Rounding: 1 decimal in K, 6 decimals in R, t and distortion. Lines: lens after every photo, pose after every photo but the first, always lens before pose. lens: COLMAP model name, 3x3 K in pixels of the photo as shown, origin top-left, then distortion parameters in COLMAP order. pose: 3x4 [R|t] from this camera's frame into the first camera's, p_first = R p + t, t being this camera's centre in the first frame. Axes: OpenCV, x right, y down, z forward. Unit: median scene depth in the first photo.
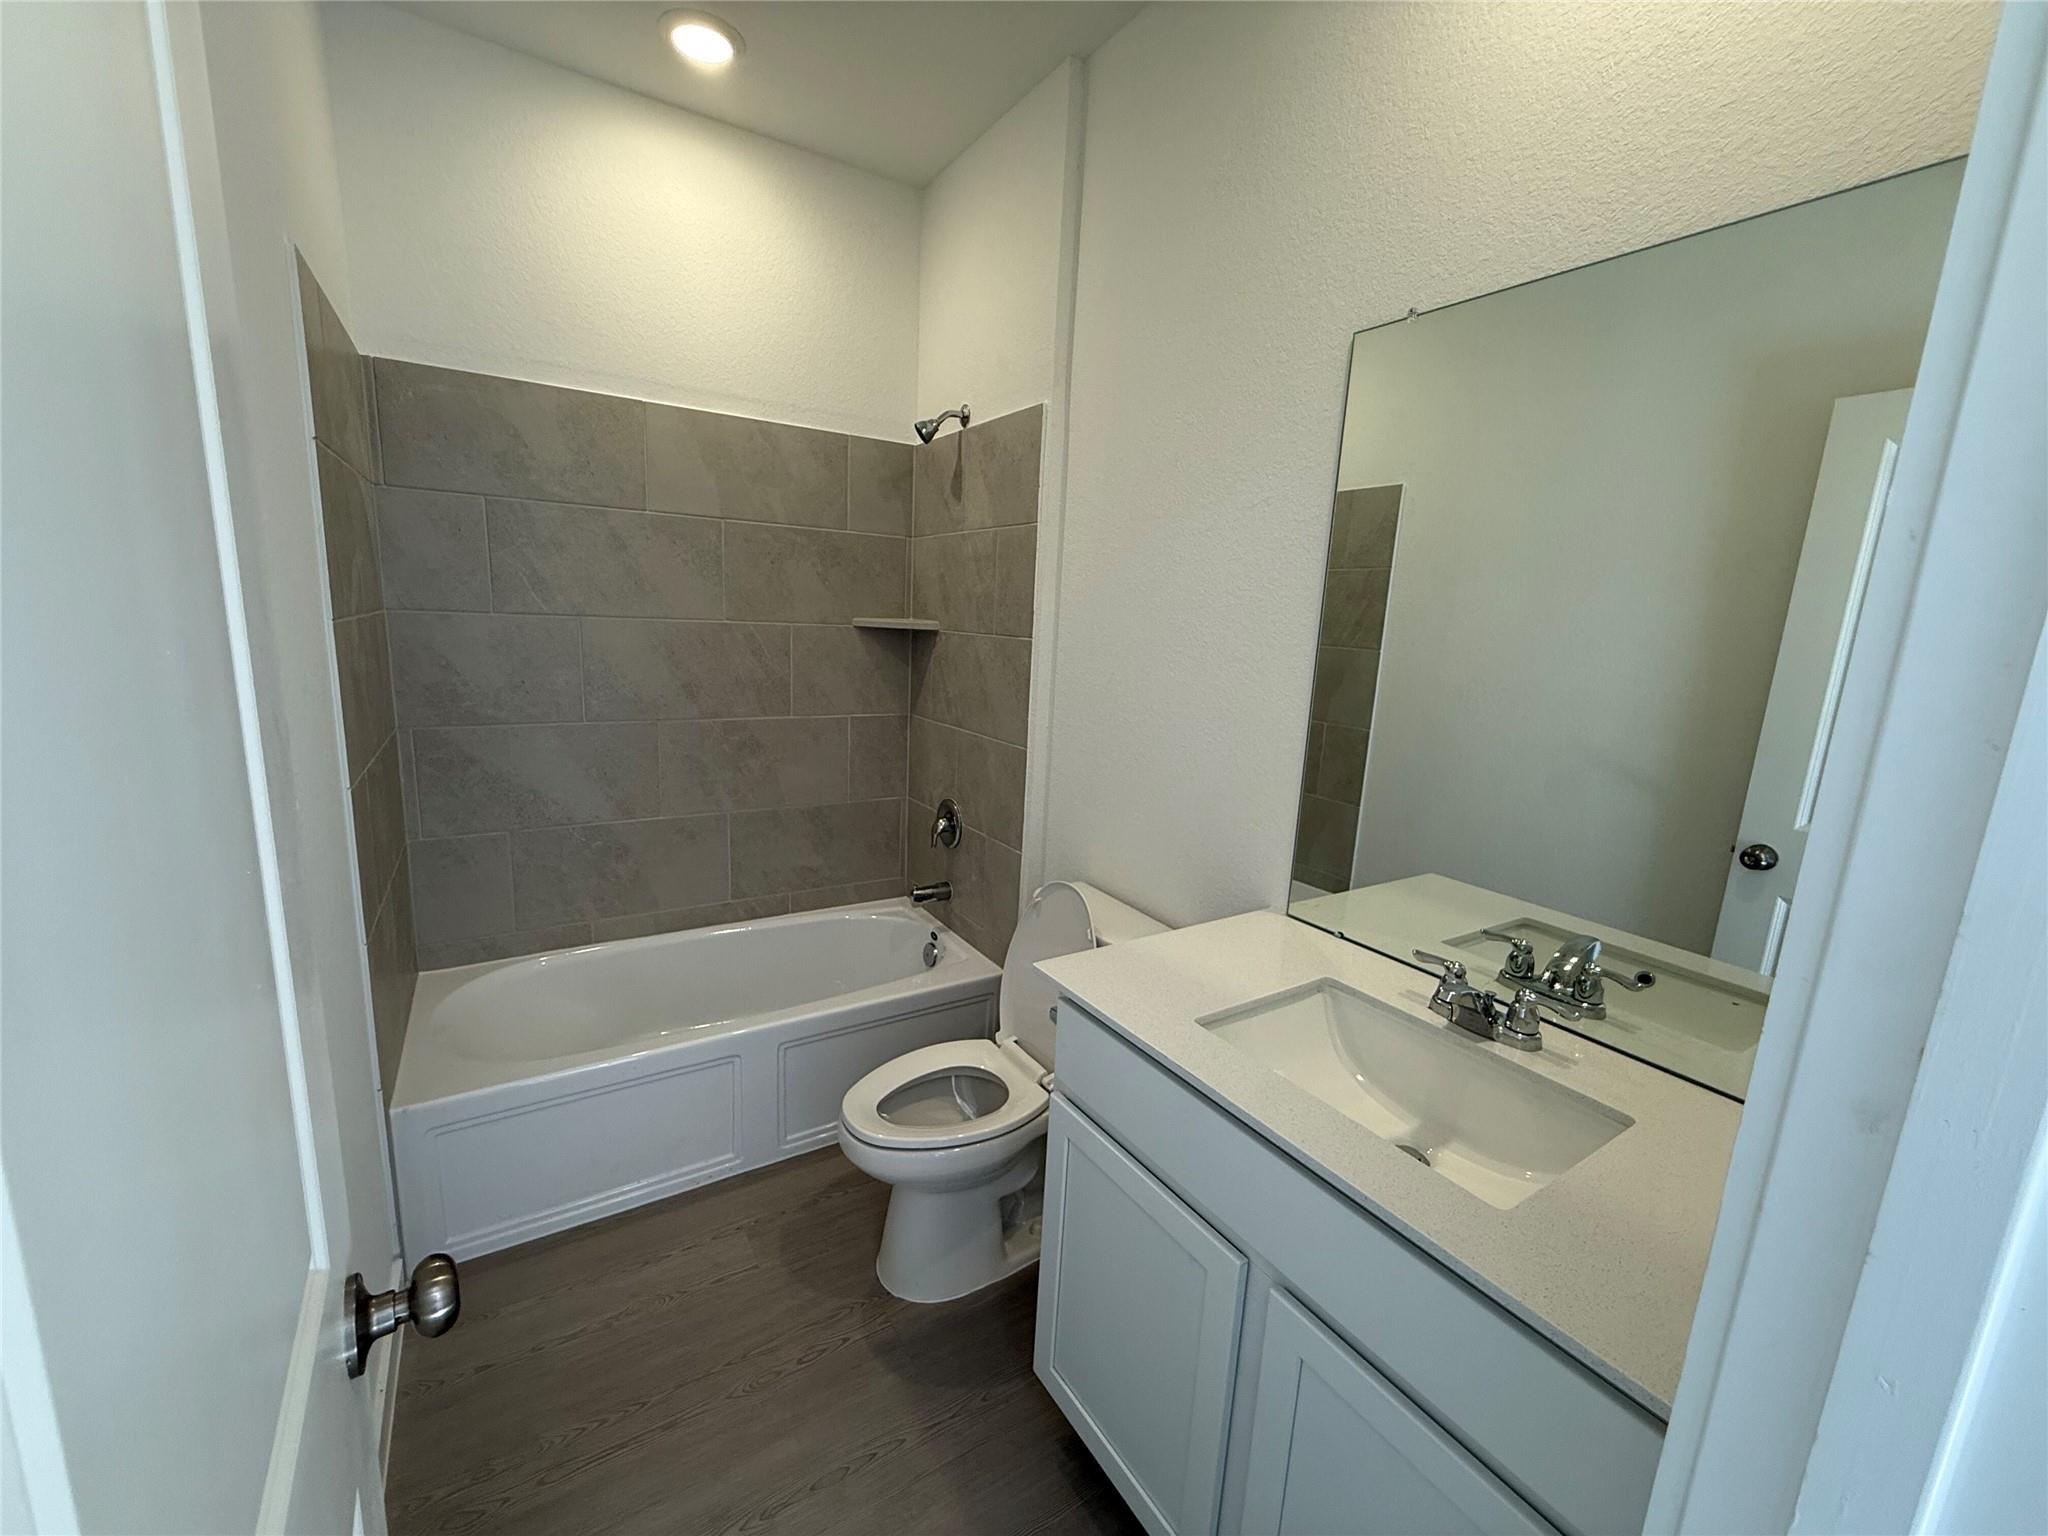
lens RADIAL K [[822.8, 0, 1024.0], [0, 822.8, 768.0], [0, 0, 1]] dist [0.000894, 0.000074]
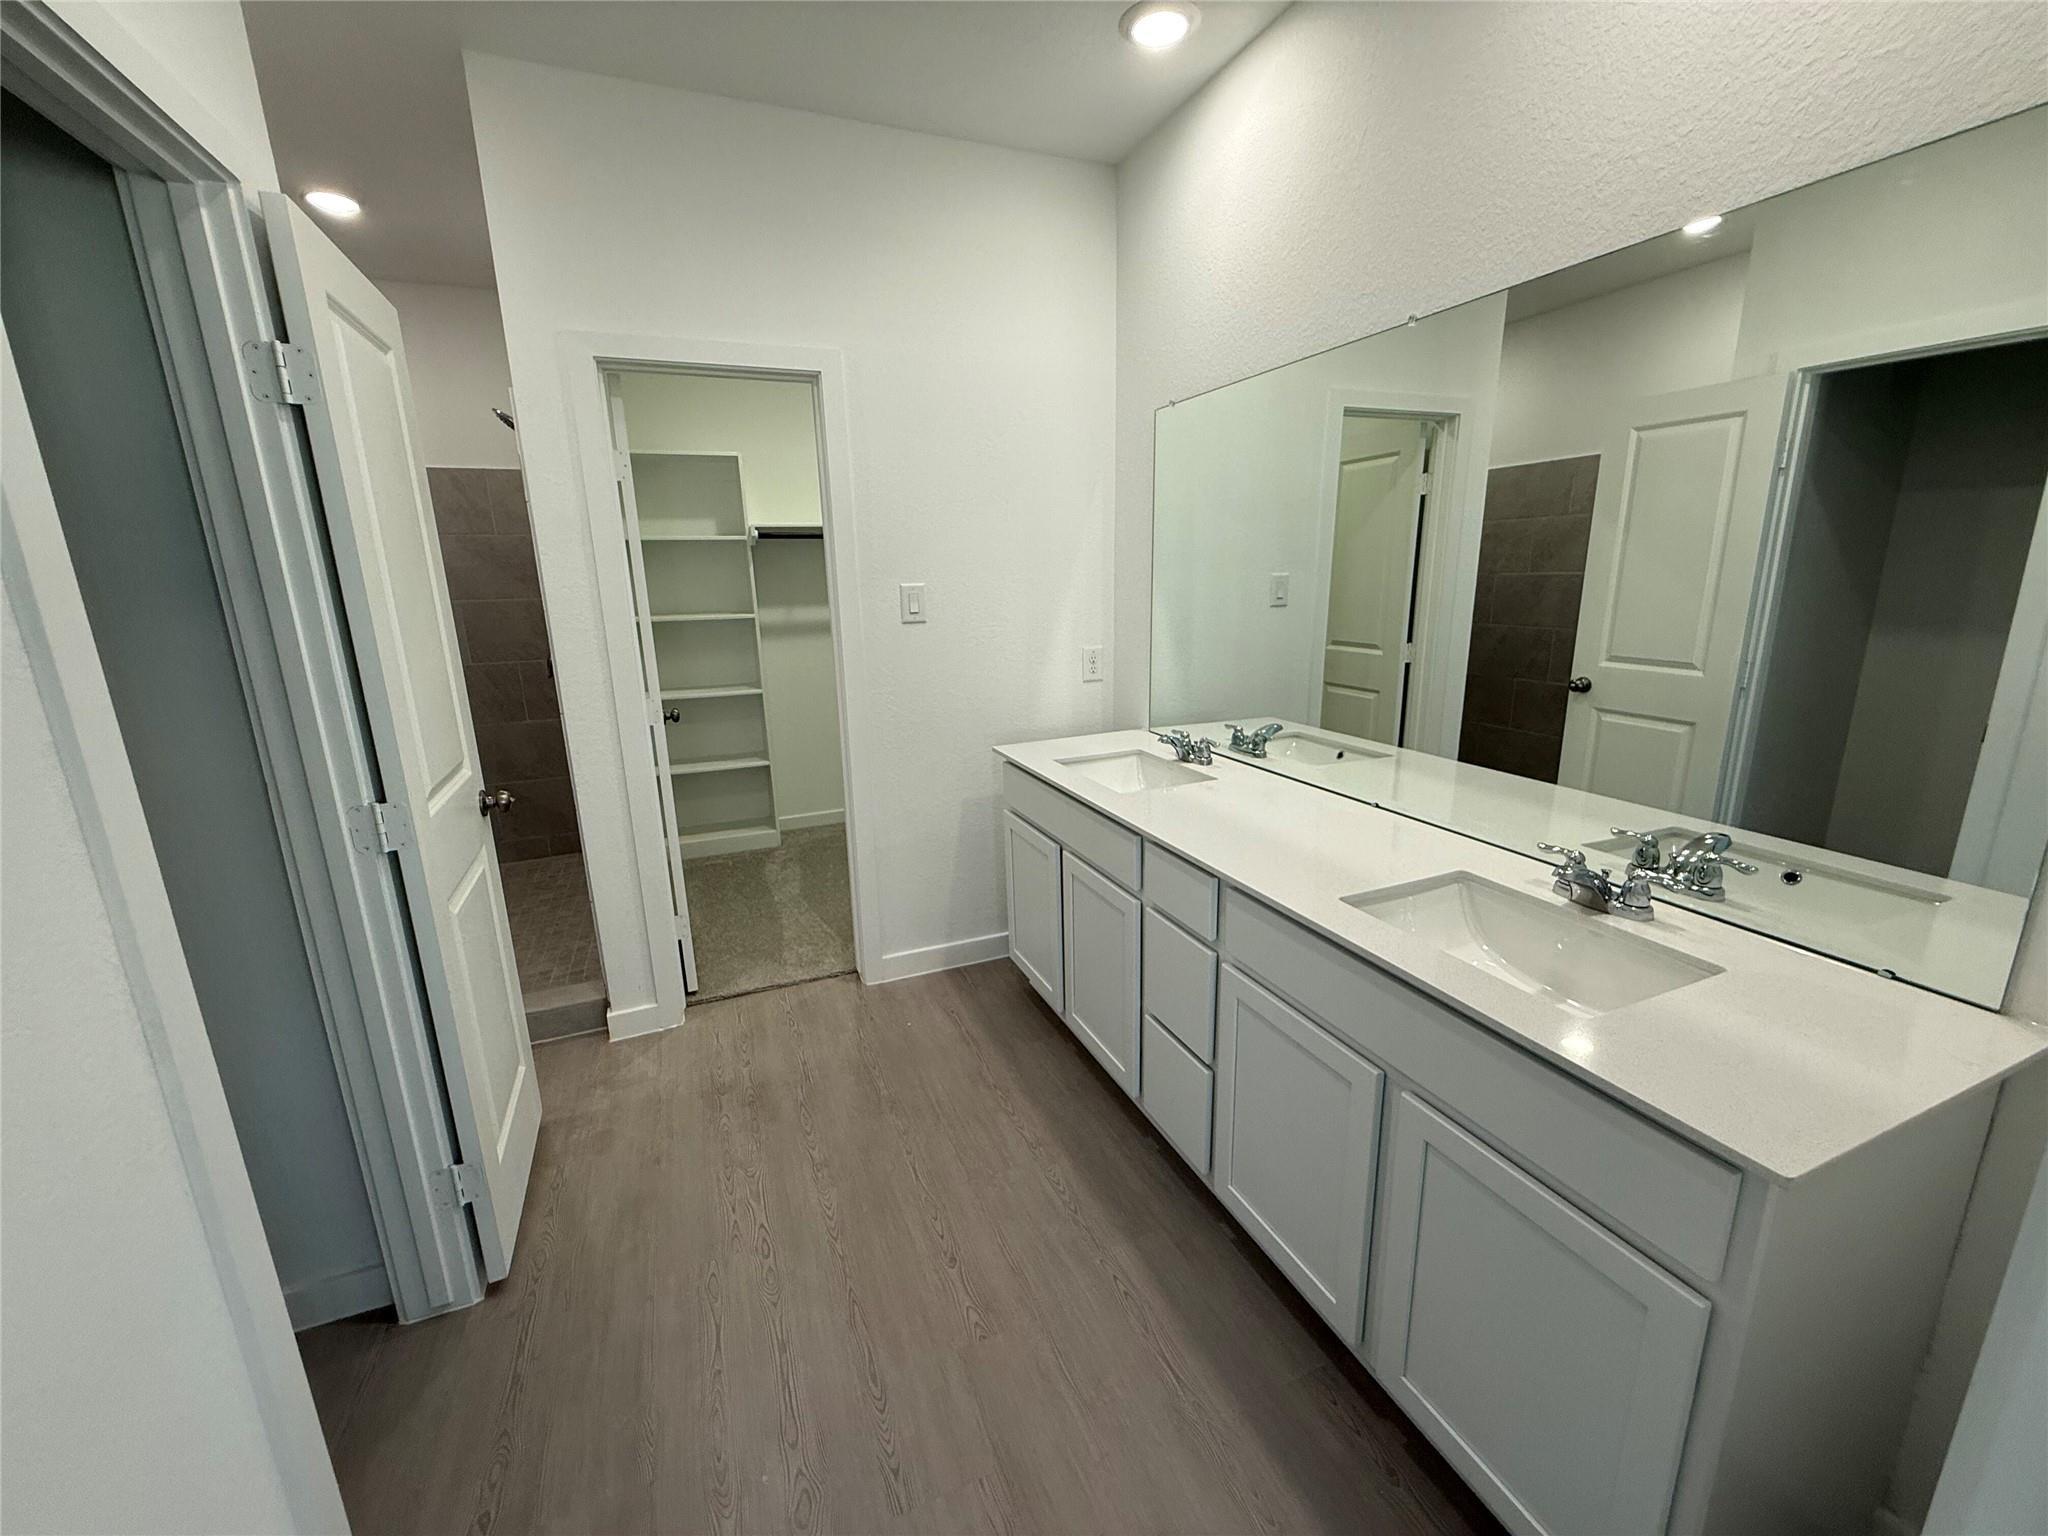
lens RADIAL K [[822.8, 0, 1024.0], [0, 822.8, 768.0], [0, 0, 1]] dist [0.000894, 0.000074]
pose [[0.973771, -0.041588, -0.223697, 0.017379], [0.050305, 0.998175, 0.033409, 0.033535], [0.221899, -0.043786, 0.974086, -0.339358]]
